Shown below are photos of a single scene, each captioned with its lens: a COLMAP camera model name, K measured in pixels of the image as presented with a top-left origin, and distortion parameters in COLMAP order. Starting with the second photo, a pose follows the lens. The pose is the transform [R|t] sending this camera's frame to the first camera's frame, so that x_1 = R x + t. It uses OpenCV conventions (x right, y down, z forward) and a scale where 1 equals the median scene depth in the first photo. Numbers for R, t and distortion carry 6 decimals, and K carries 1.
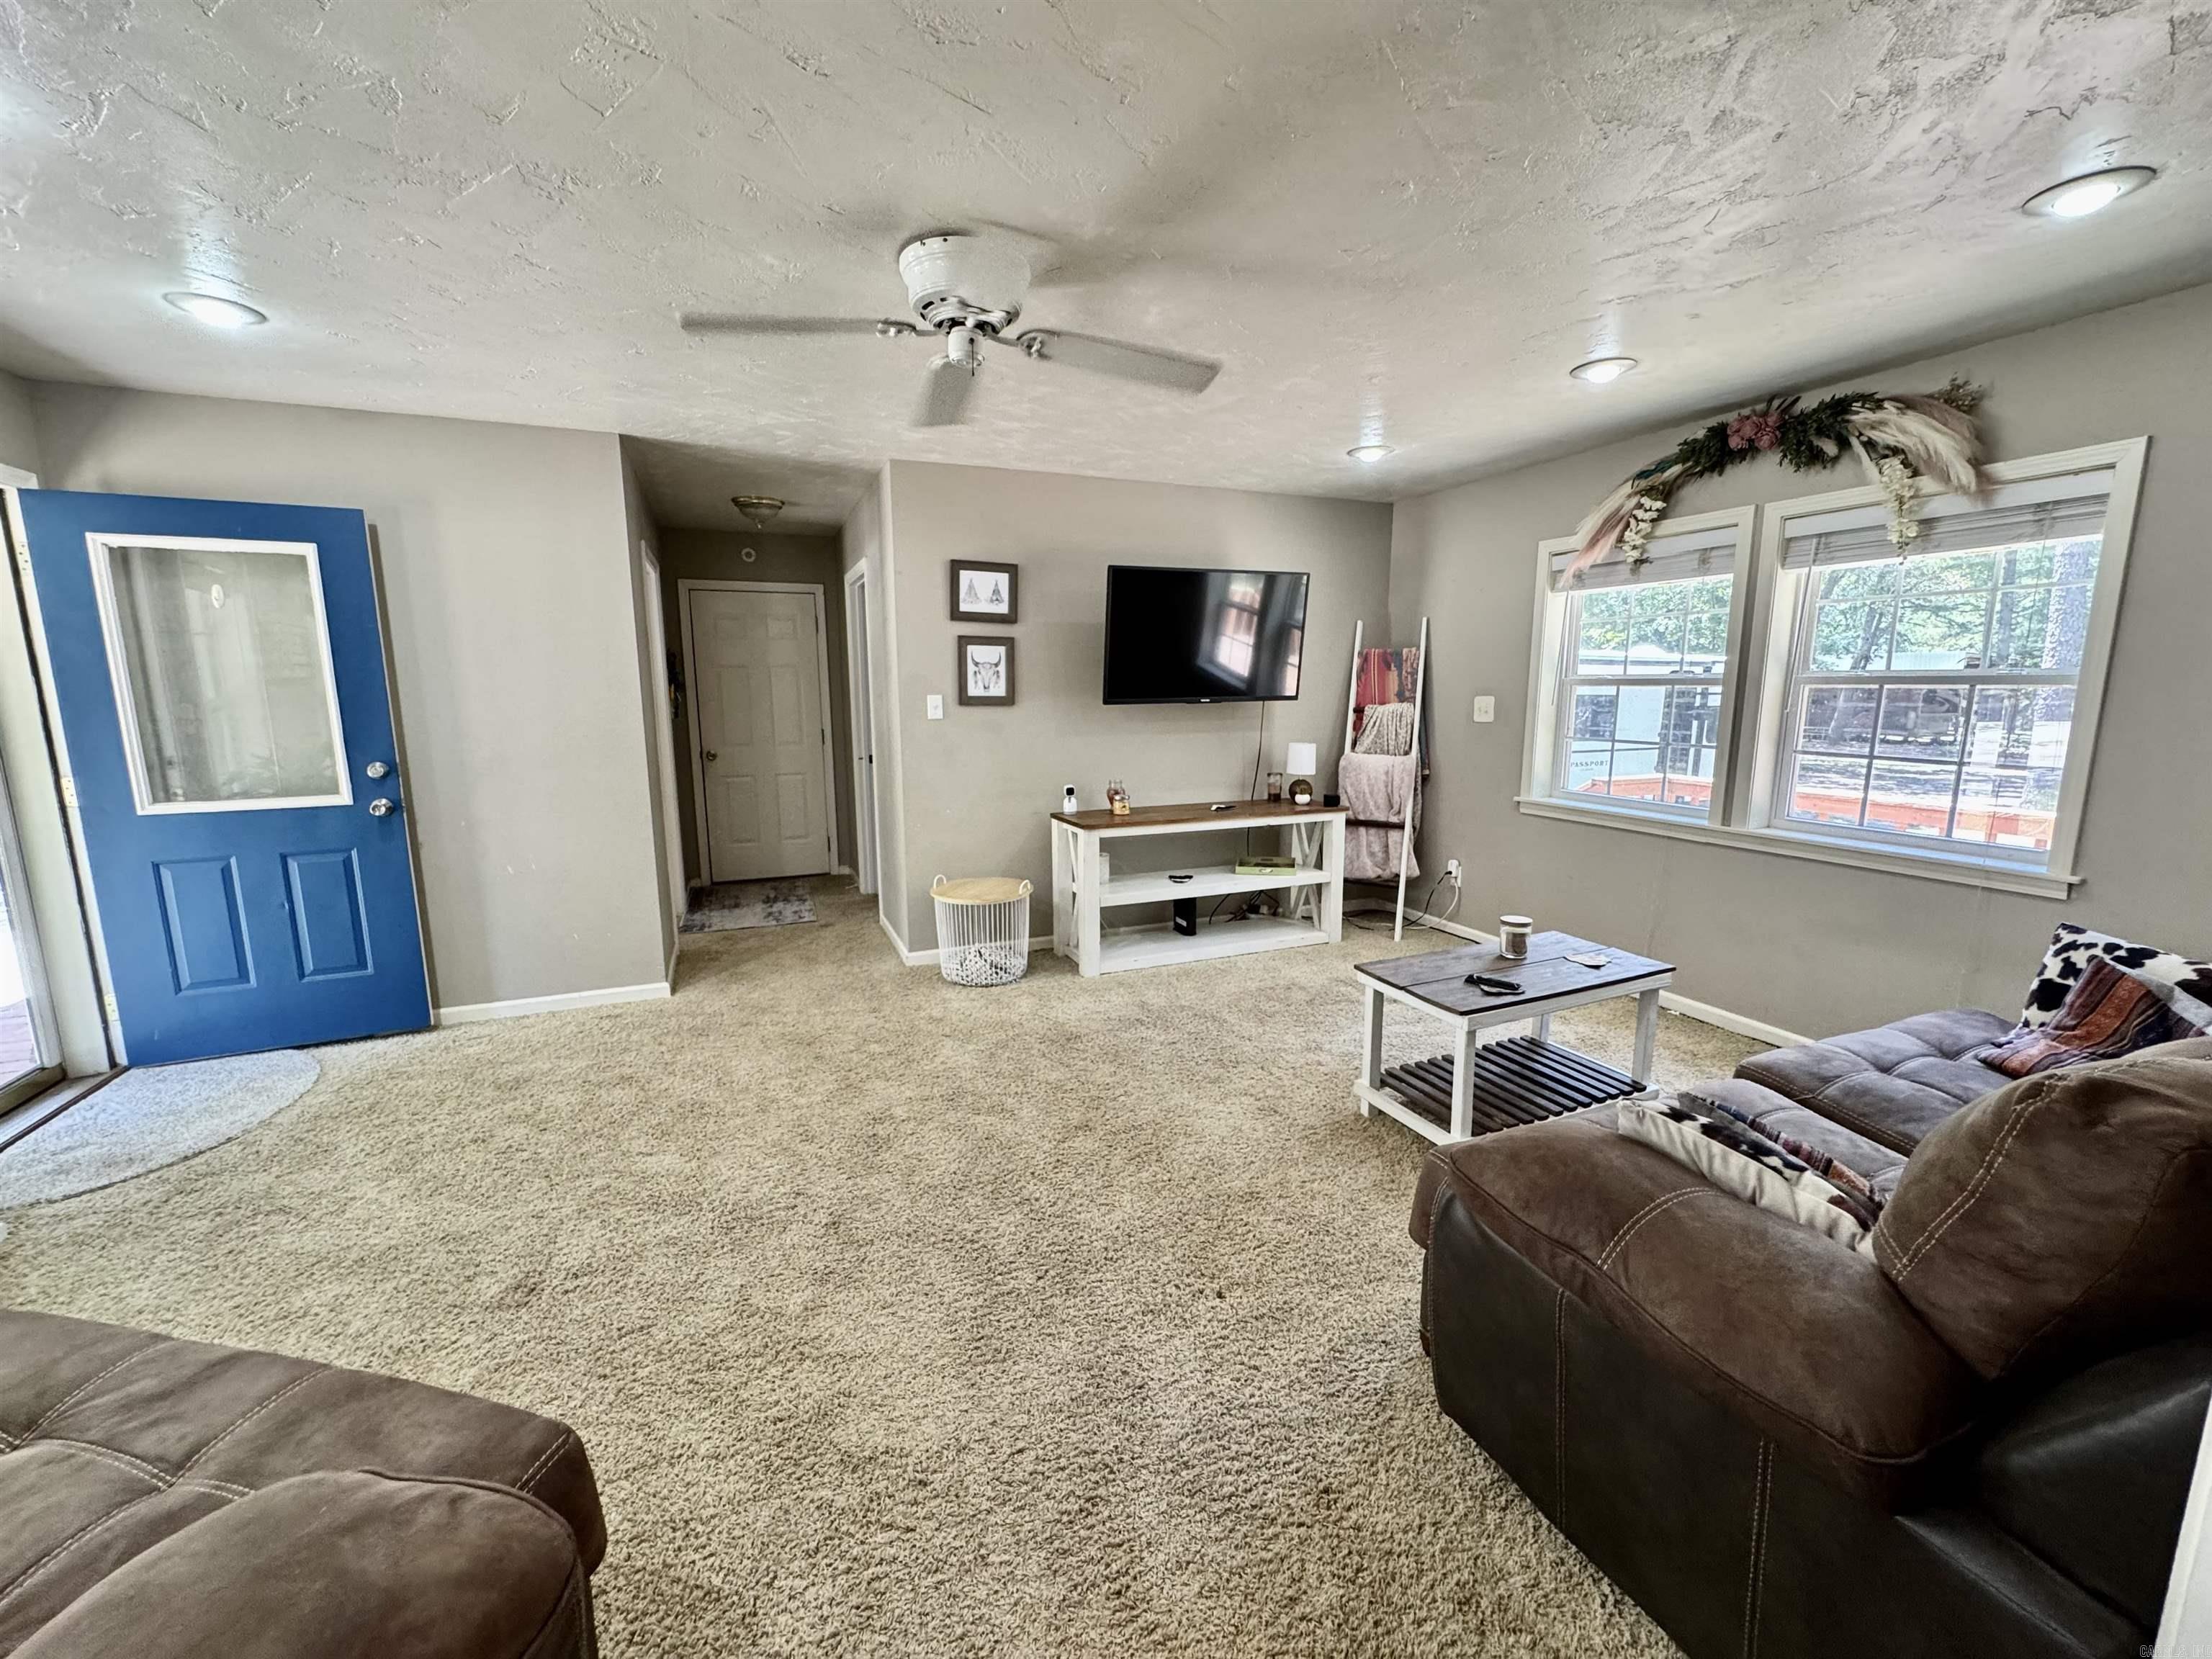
lens RADIAL K [[884.3, 0, 1104.7], [0, 884.3, 830.8], [0, 0, 1]] dist [-0.004369, 0.000540]
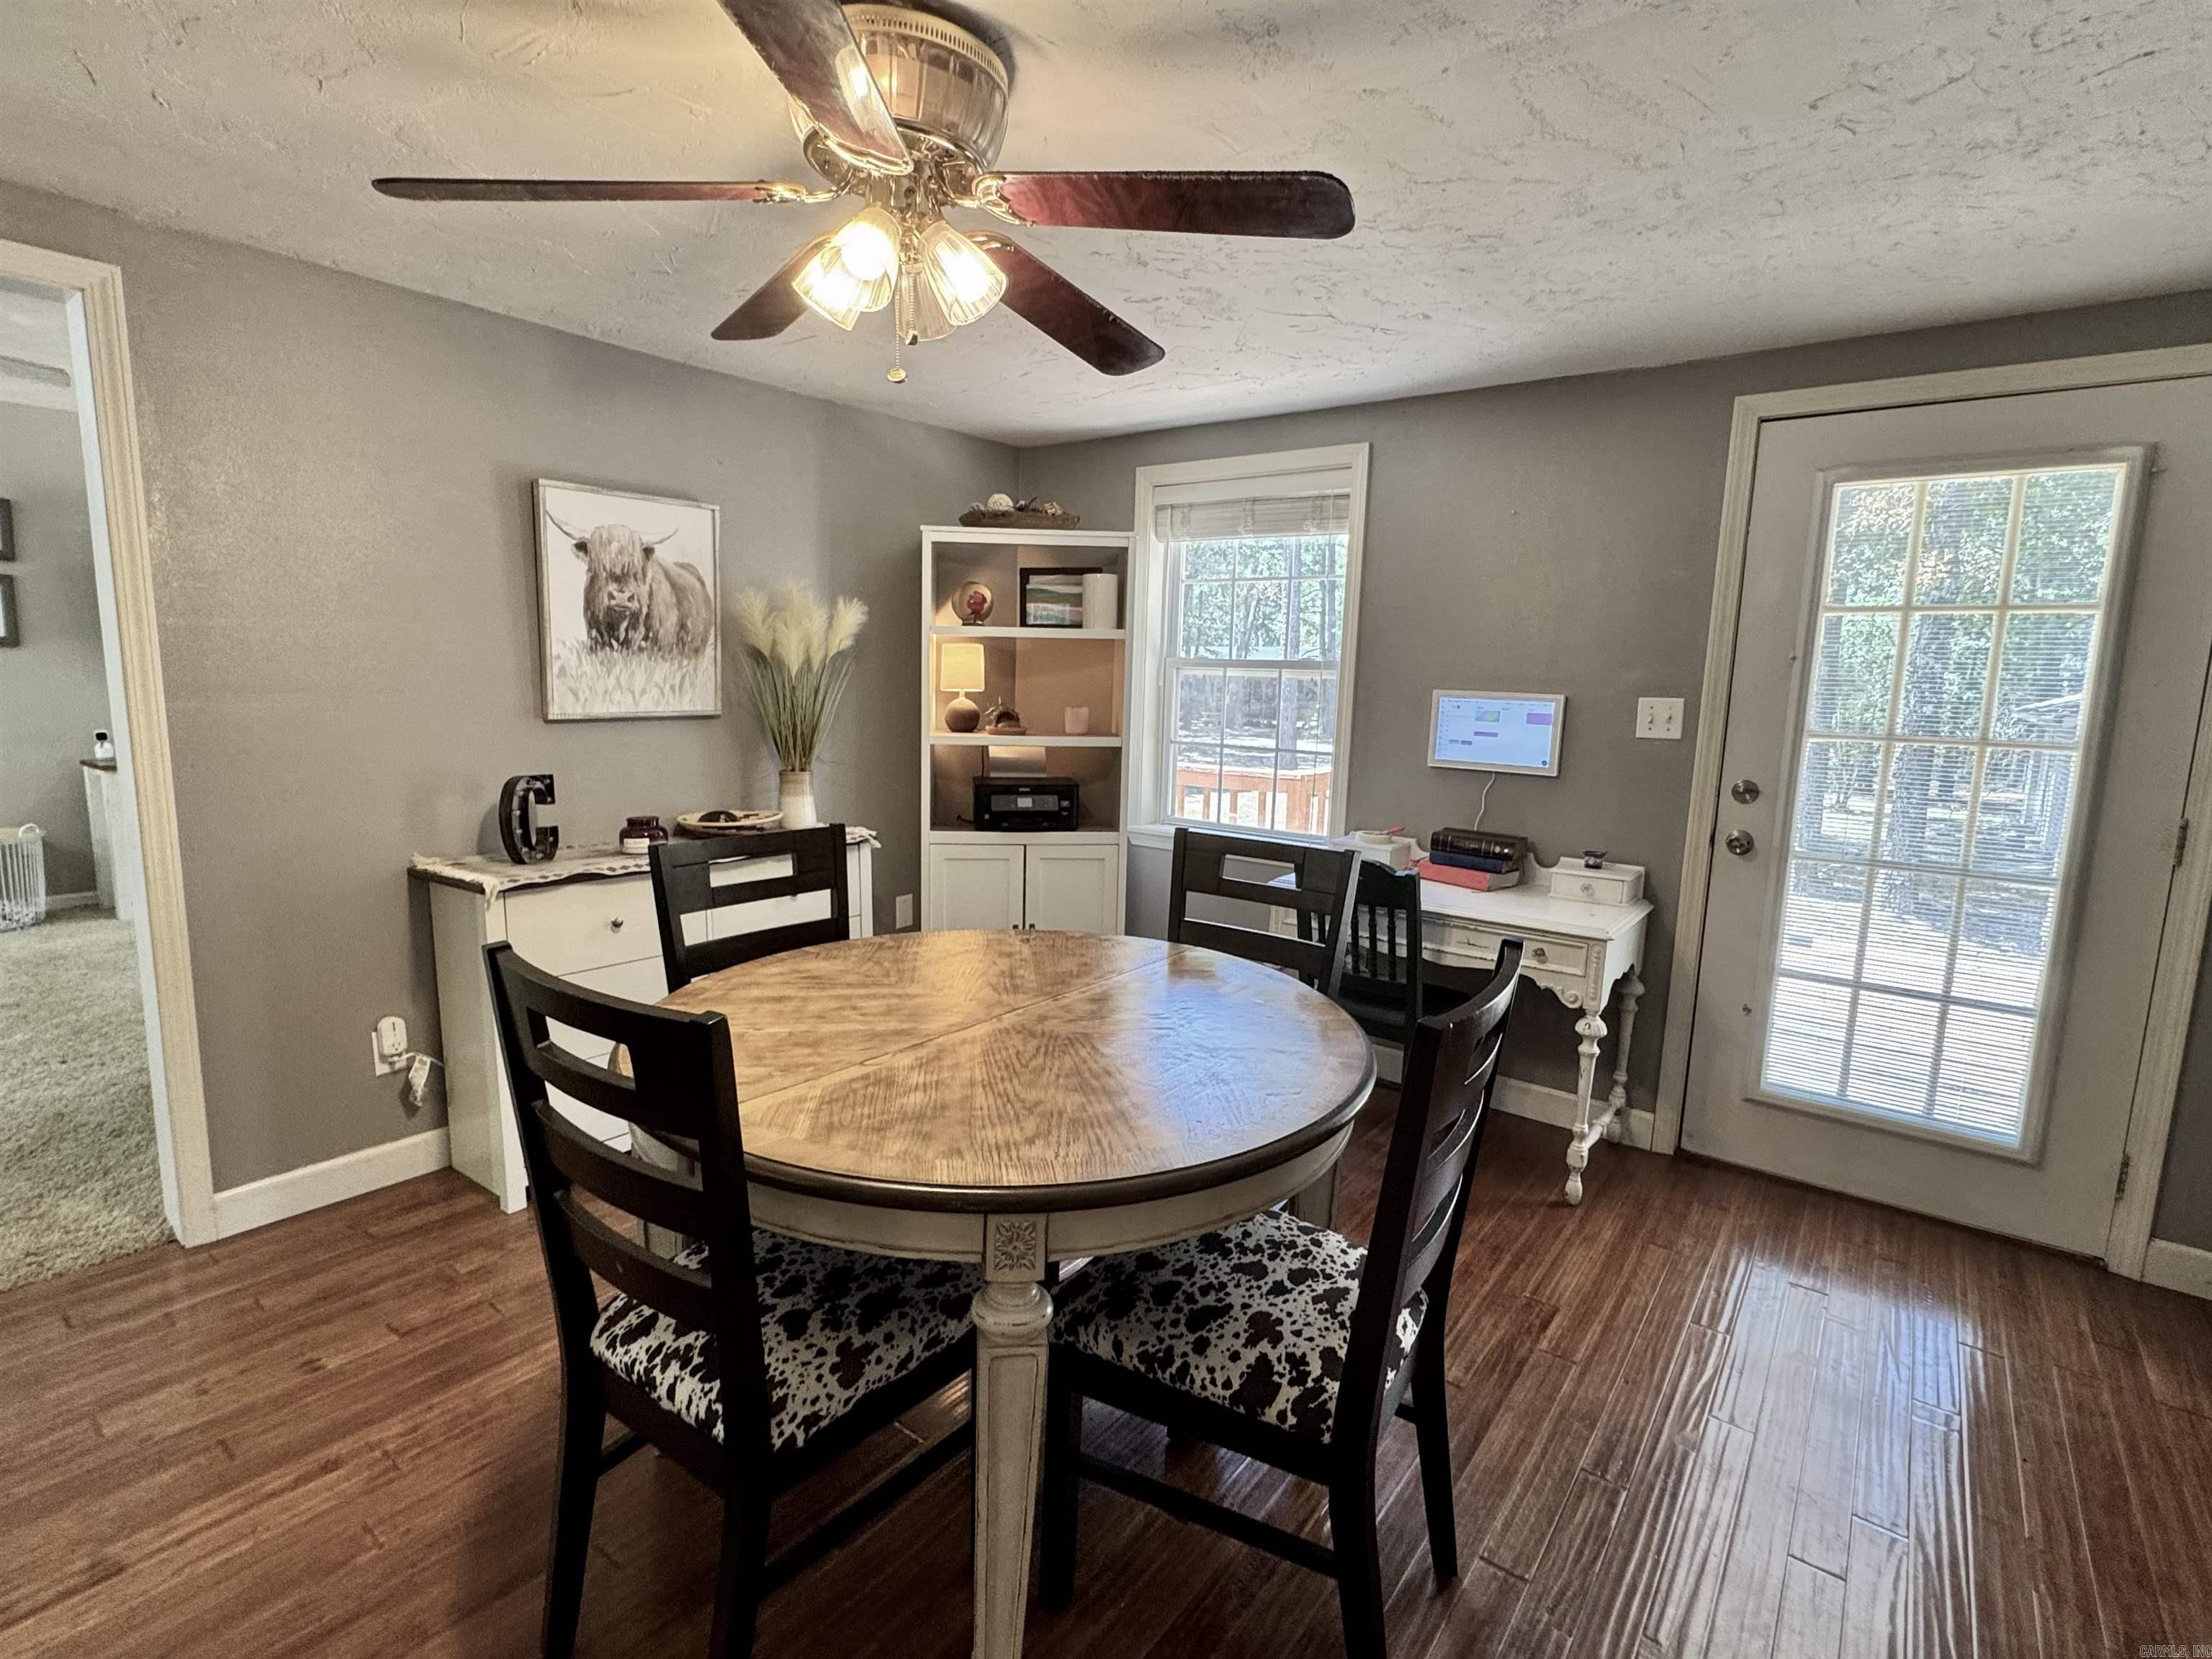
lens RADIAL K [[1058.9, 0, 1108.6], [0, 1058.9, 821.9], [0, 0, 1]] dist [-0.002848, 0.000707]
pose [[0.863579, -0.048100, 0.501914, 0.435352], [0.053313, 0.998570, 0.003968, 0.136552], [-0.501387, 0.023332, 0.864908, -0.737077]]
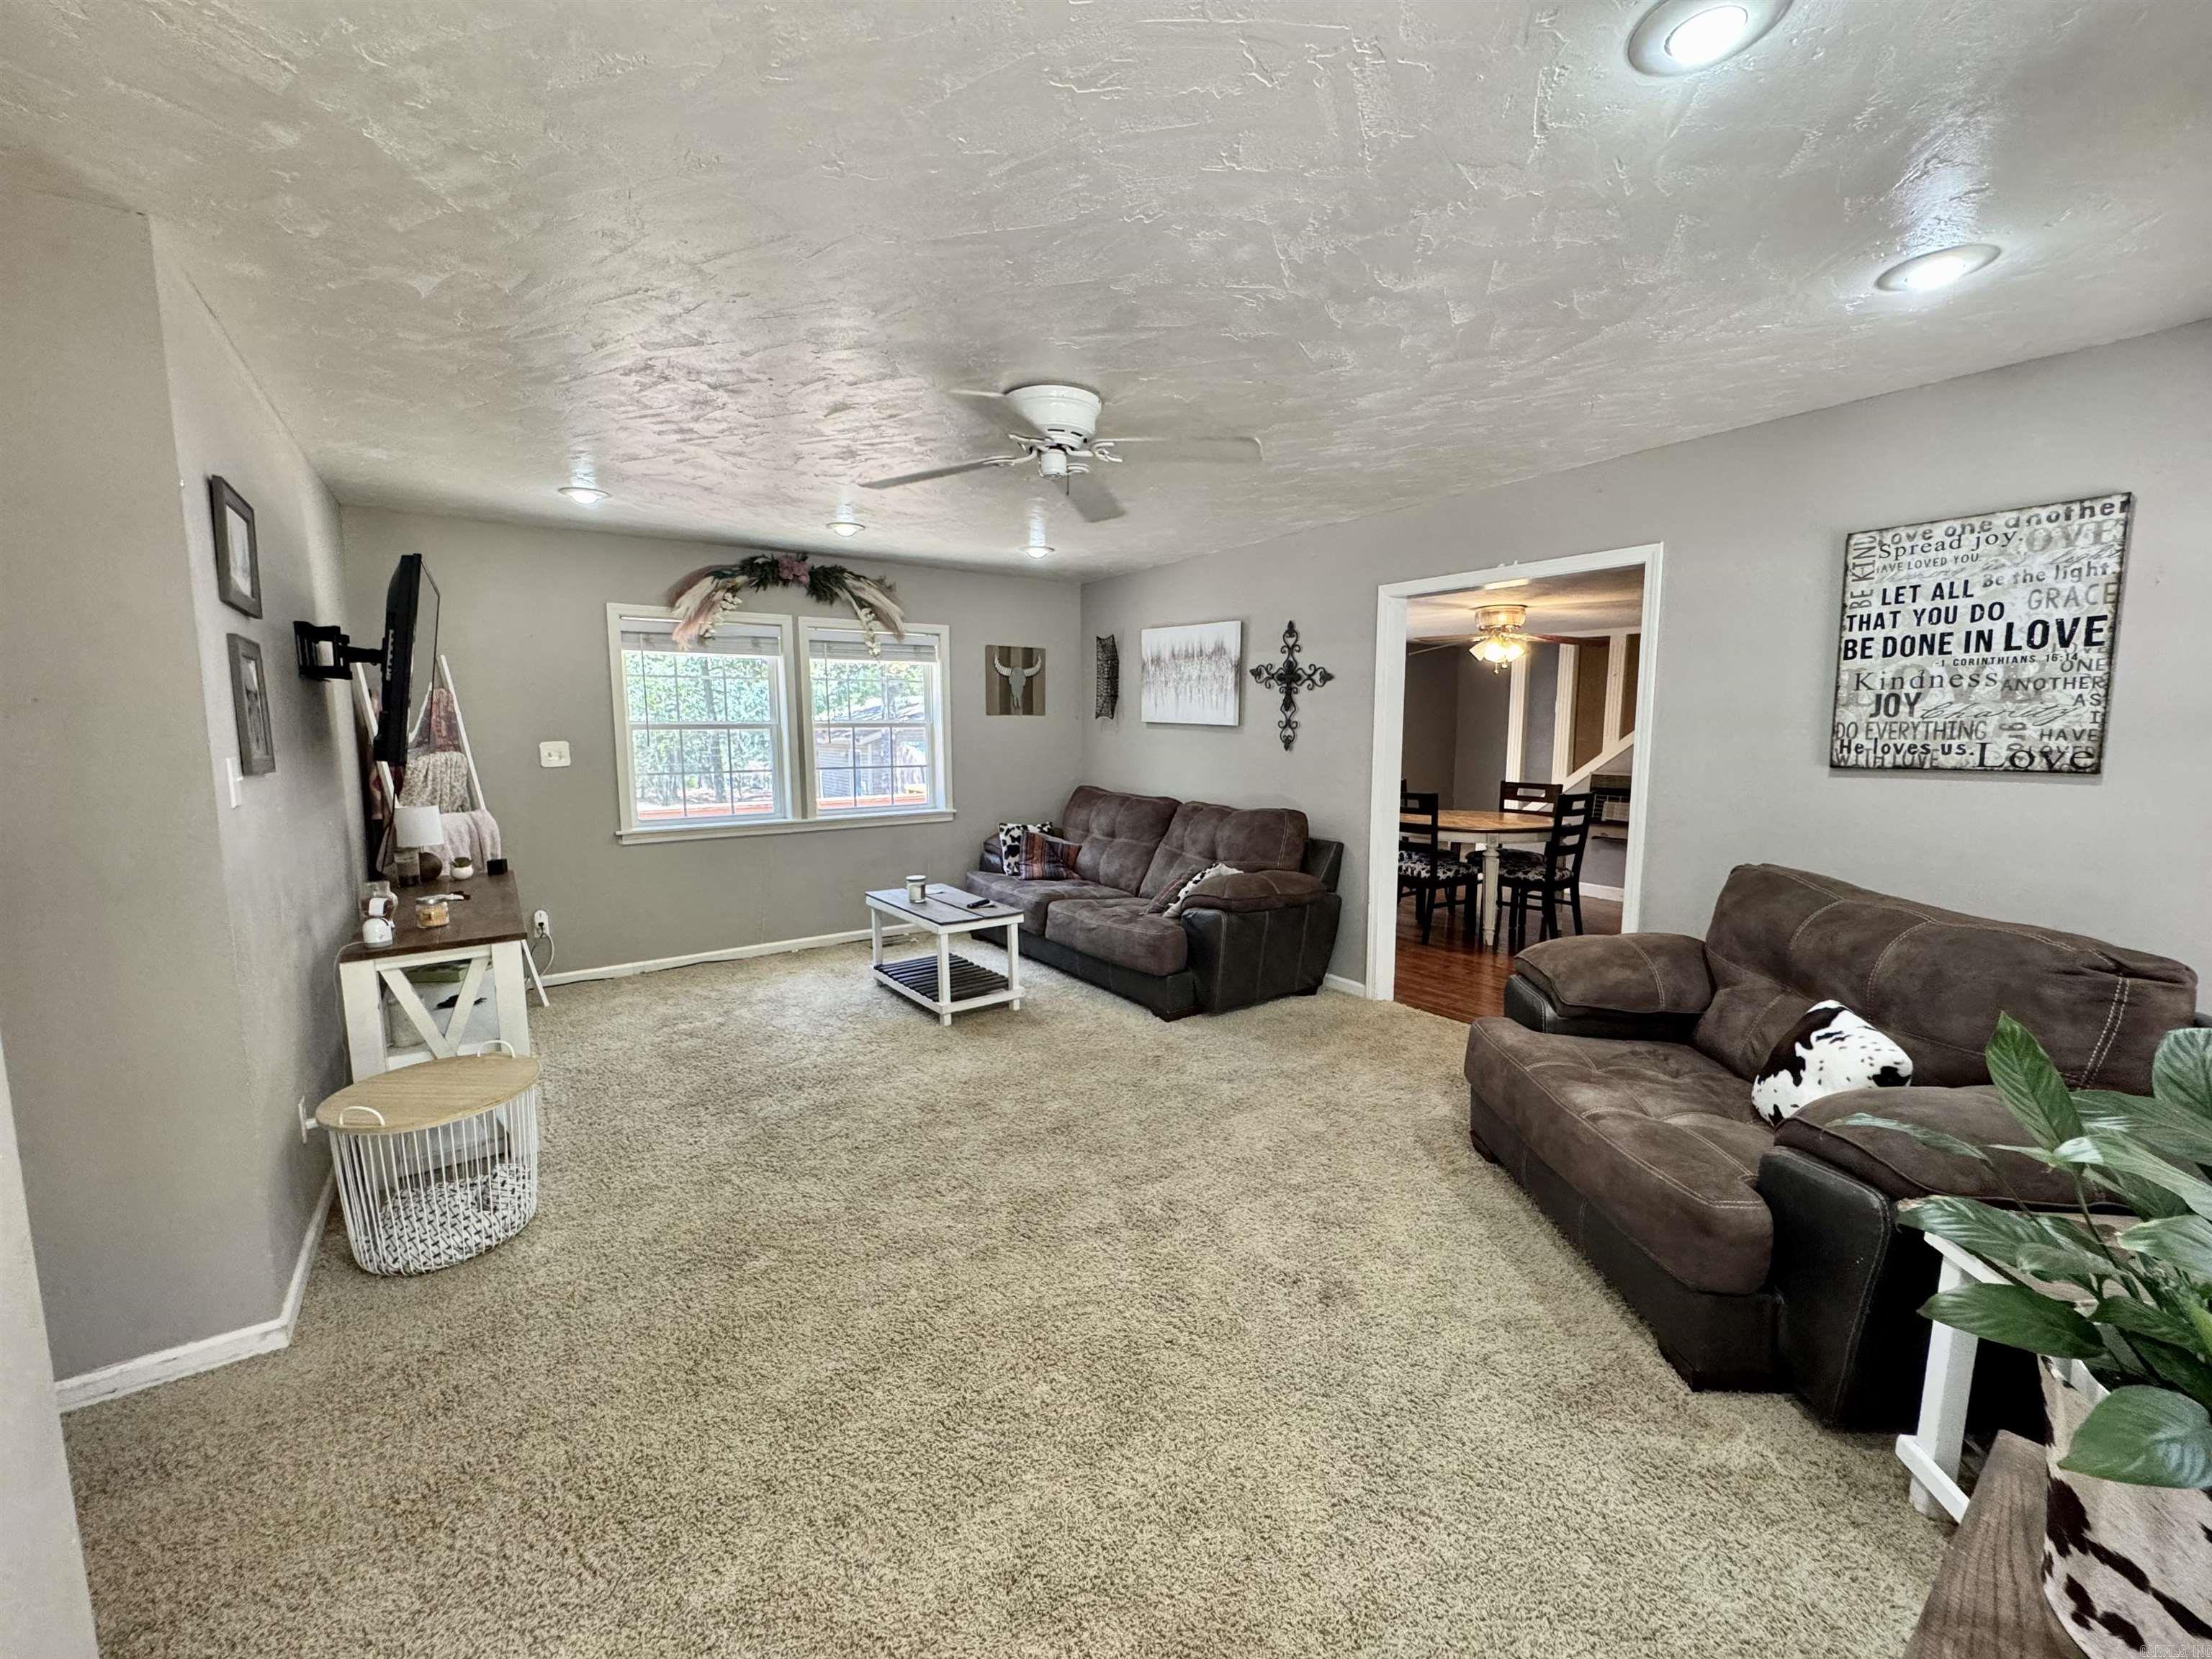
lens RADIAL K [[884.3, 0, 1104.4], [0, 884.3, 834.8], [0, 0, 1]] dist [-0.004369, 0.000540]
pose [[-0.222144, -0.121954, 0.967357, -0.946841], [0.162373, 0.973665, 0.160037, -0.144652], [-0.961398, 0.192624, -0.196492, 0.826897]]
